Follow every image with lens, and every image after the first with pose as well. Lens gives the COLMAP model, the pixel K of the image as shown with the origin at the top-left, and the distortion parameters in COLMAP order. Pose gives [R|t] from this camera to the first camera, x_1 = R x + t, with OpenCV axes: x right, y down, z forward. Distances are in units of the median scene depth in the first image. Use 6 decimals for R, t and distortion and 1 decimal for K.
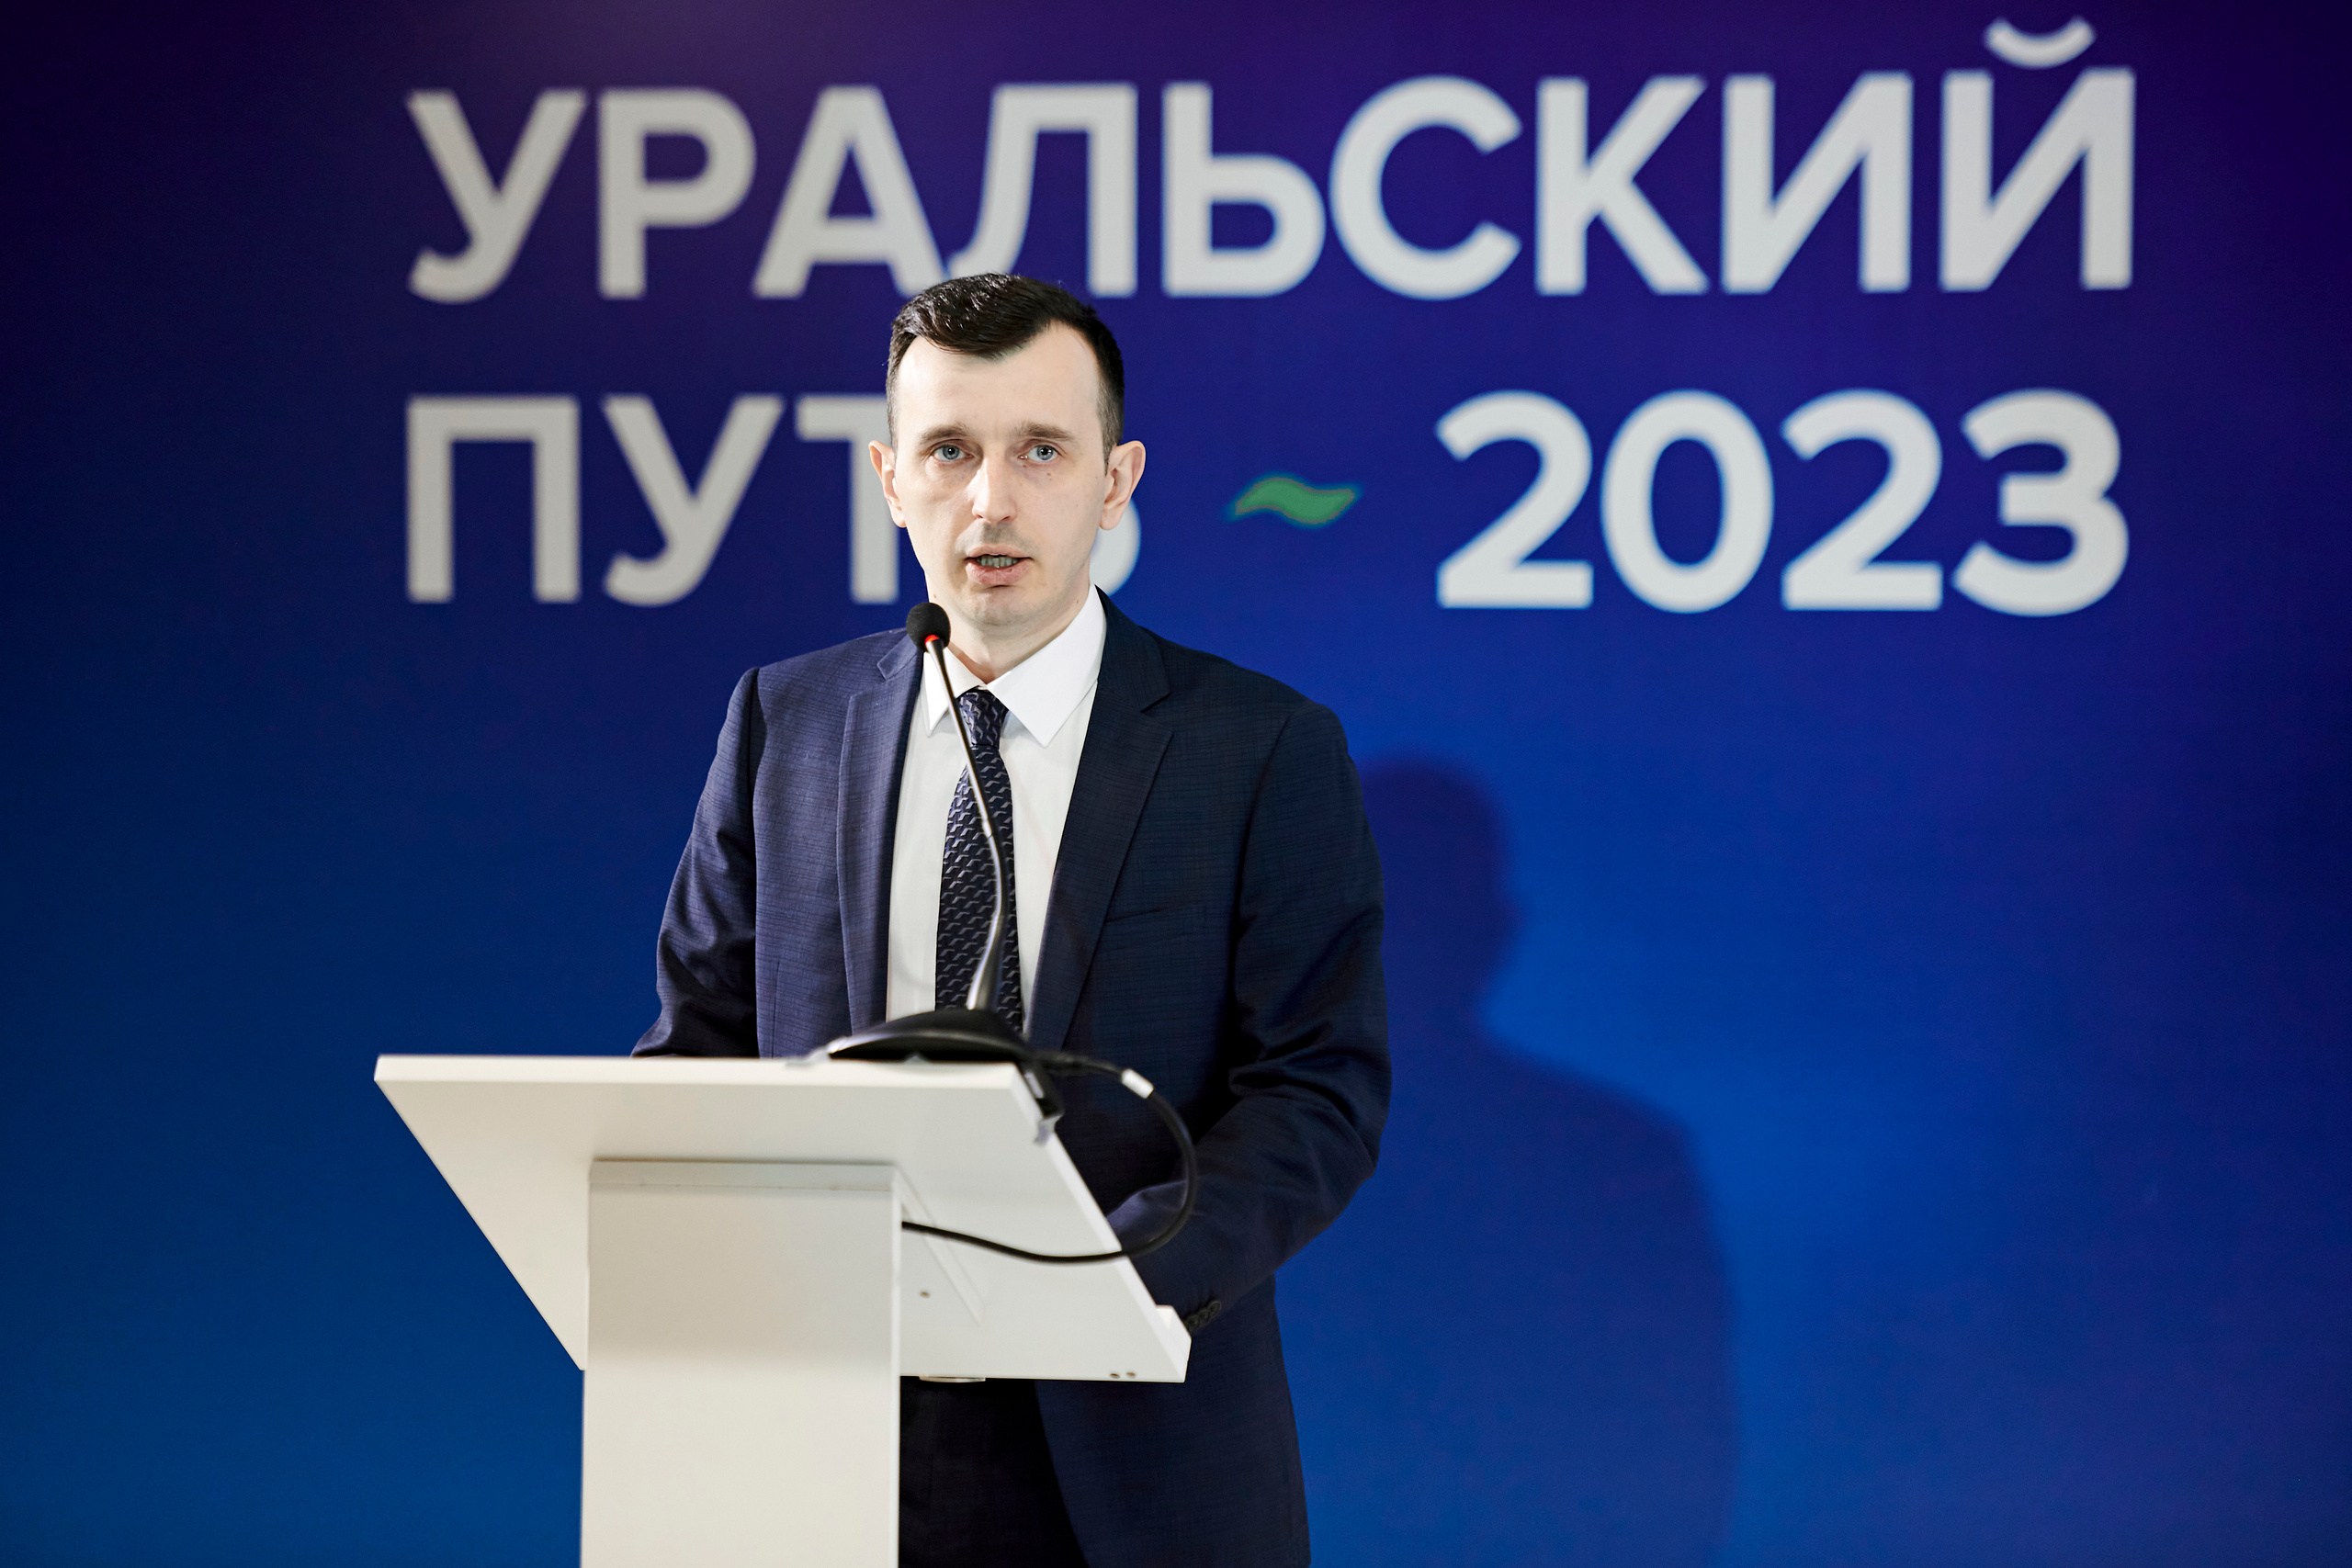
lens RADIAL K [[10339.6, 0, 1163.2], [0, 10339.6, 783.7], [0, 0, 1]] dist [1.077558, 0.000000]
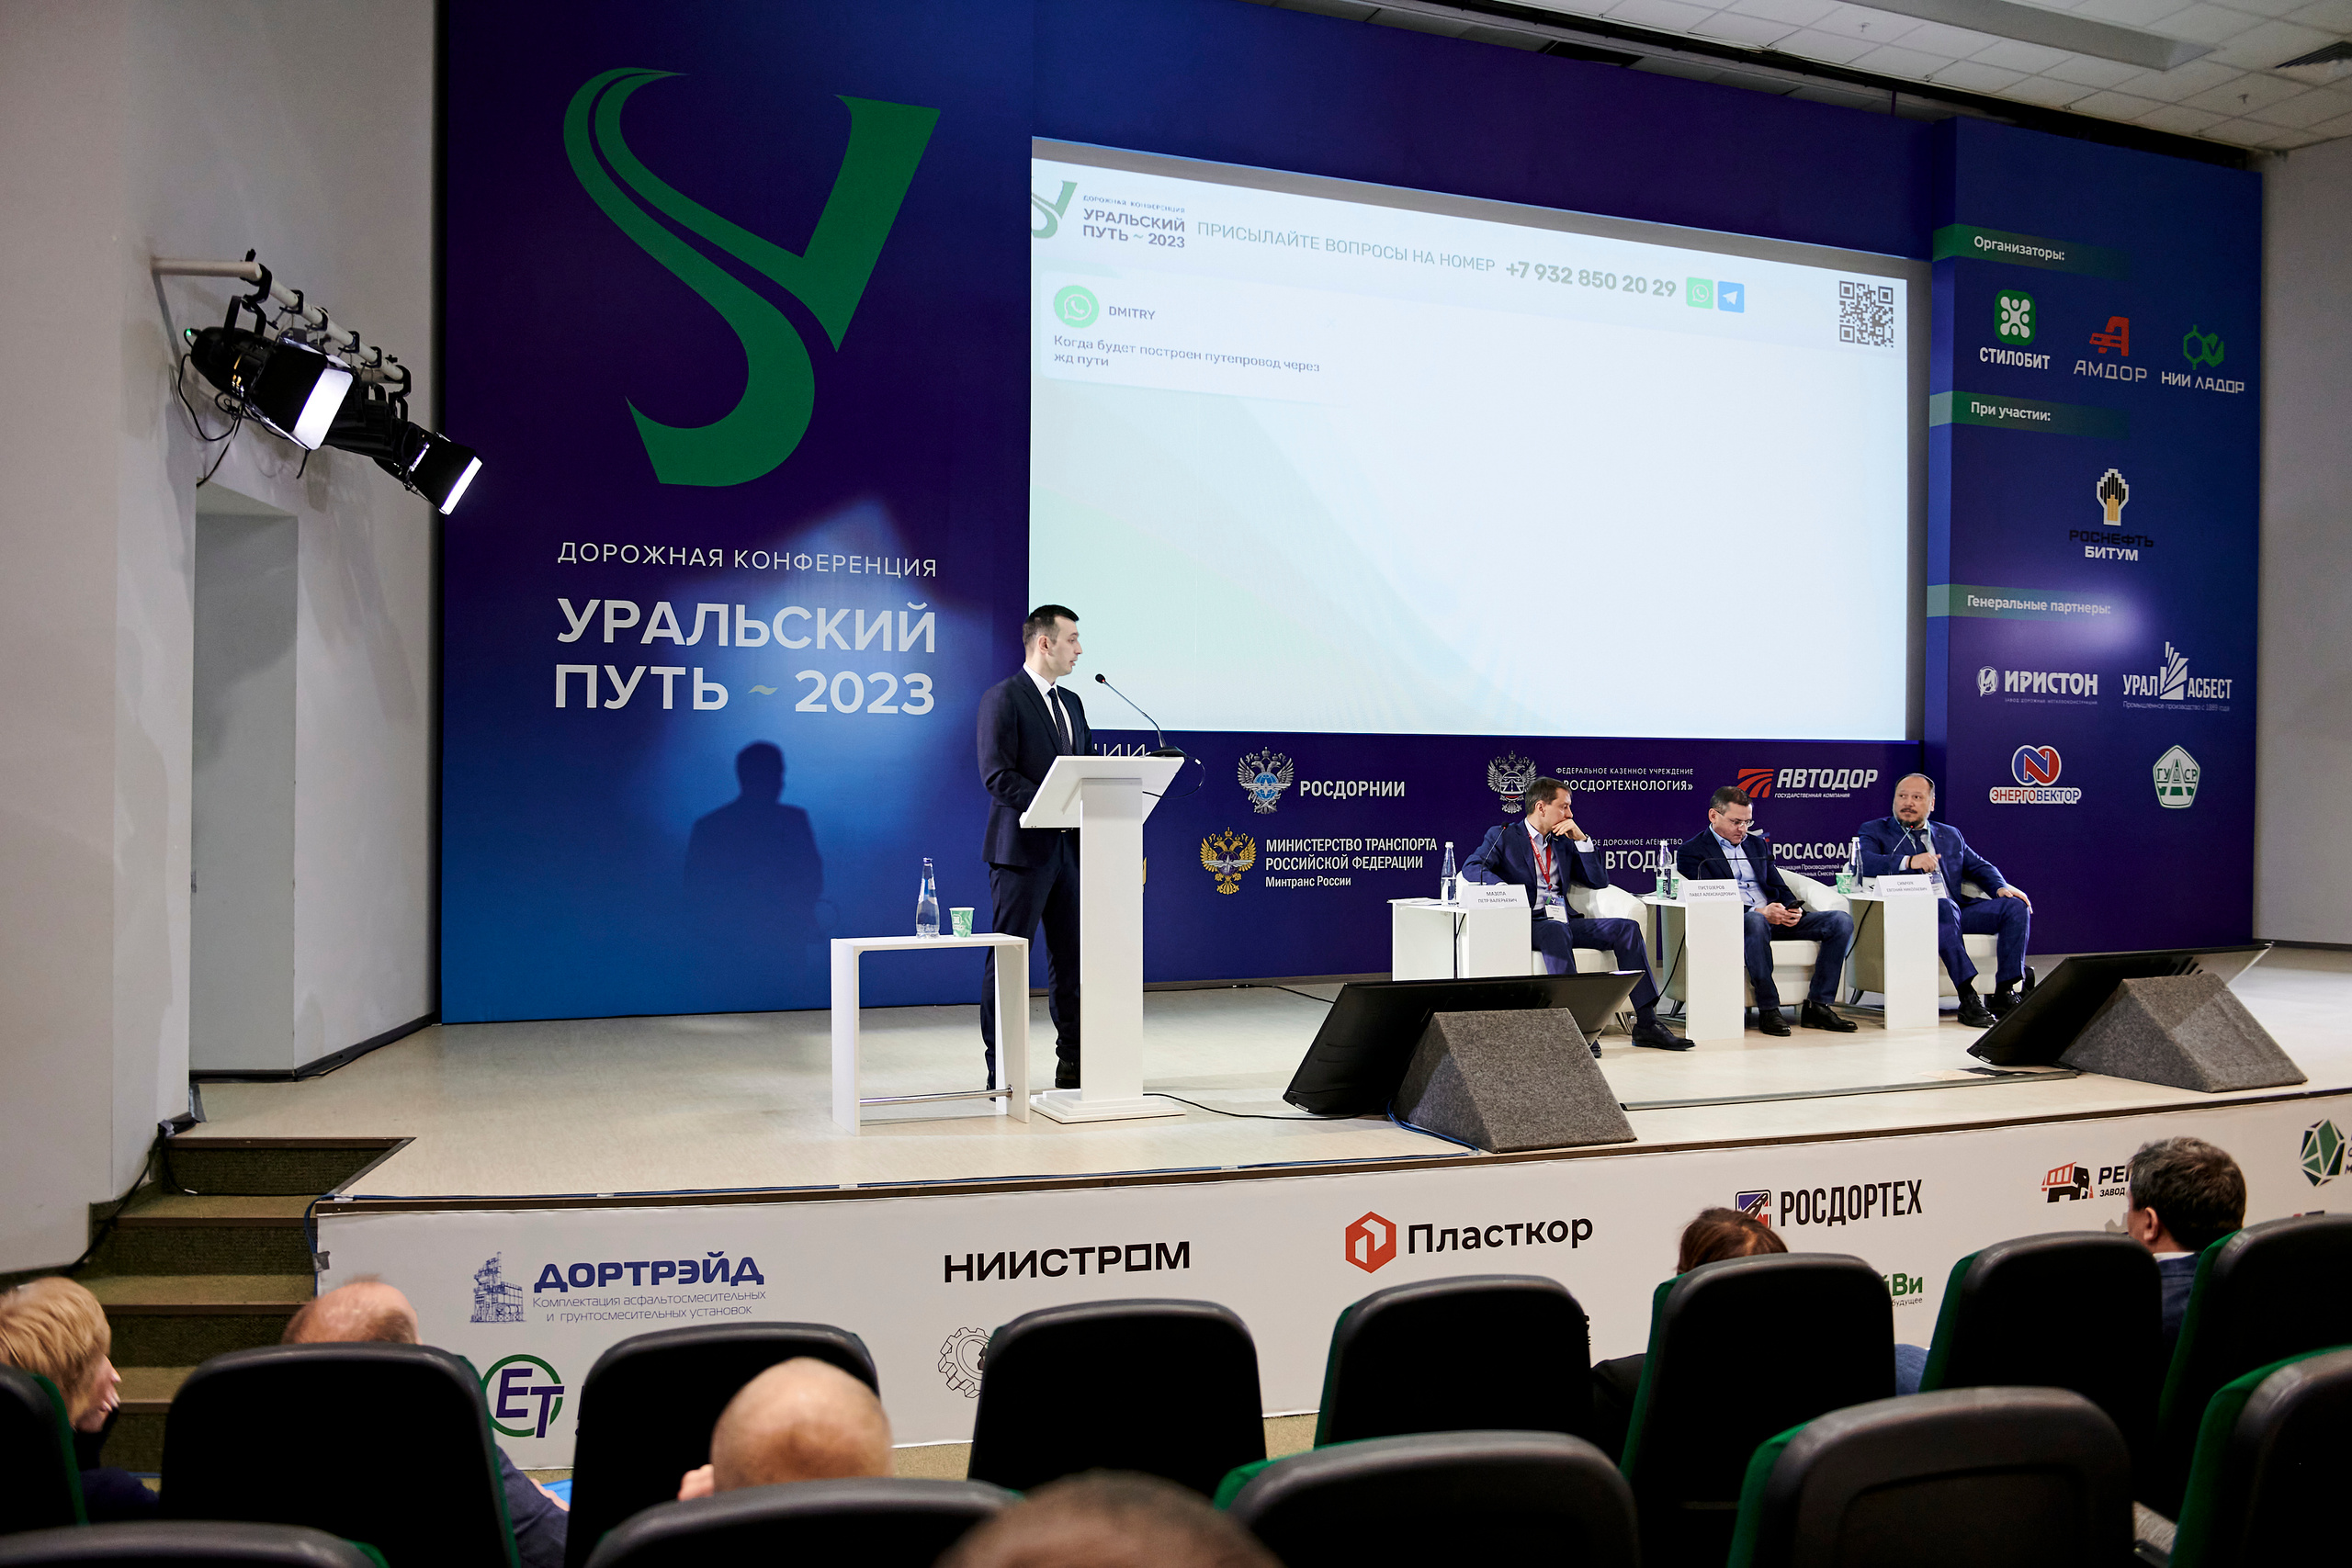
lens RADIAL K [[1829.3, 0, 1194.3], [0, 1829.3, 775.1], [0, 0, 1]] dist [-0.023558, 0.003422]
pose [[0.752024, 0.005900, 0.659109, -0.407702], [0.019683, 0.999313, -0.031403, 0.044378], [-0.658842, 0.036590, 0.751391, 0.226299]]
